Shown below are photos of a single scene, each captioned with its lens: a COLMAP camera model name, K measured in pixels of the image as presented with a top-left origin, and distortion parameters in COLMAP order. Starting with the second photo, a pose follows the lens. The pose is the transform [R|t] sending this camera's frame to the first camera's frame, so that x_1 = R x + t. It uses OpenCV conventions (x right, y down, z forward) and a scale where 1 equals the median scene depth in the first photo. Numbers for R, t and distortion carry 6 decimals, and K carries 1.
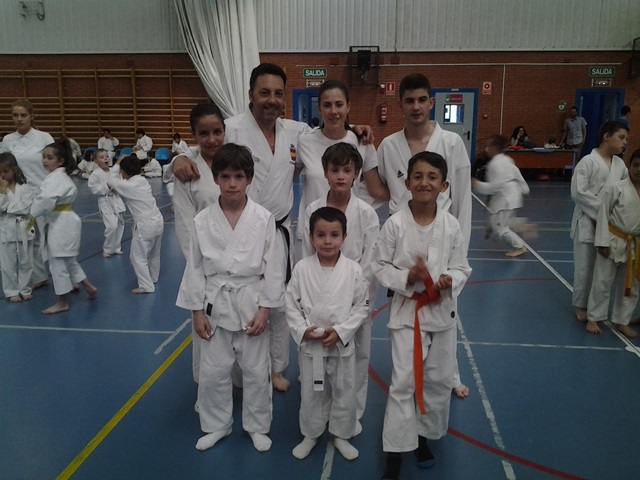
lens RADIAL K [[634.8, 0, 325.5], [0, 634.8, 242.7], [0, 0, 1]] dist [0.013719, 0.000000]
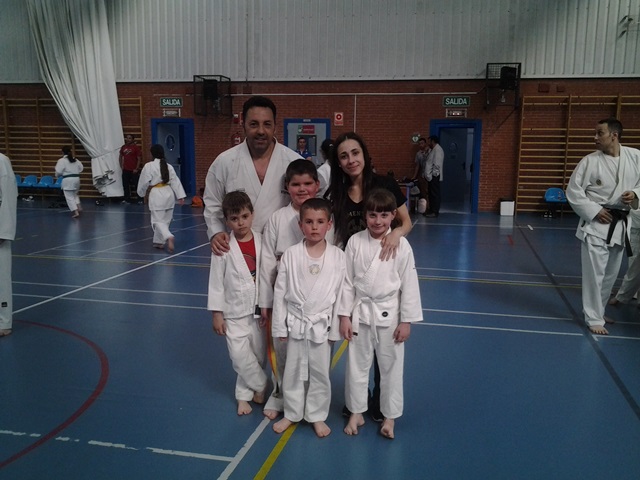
lens RADIAL K [[634.8, 0, 334.8], [0, 634.8, 248.7], [0, 0, 1]] dist [0.013719, 0.000000]
pose [[0.993335, 0.026117, -0.112263, 0.360177], [-0.030341, 0.998888, -0.036087, -0.012770], [0.111195, 0.039253, 0.993023, 0.058536]]
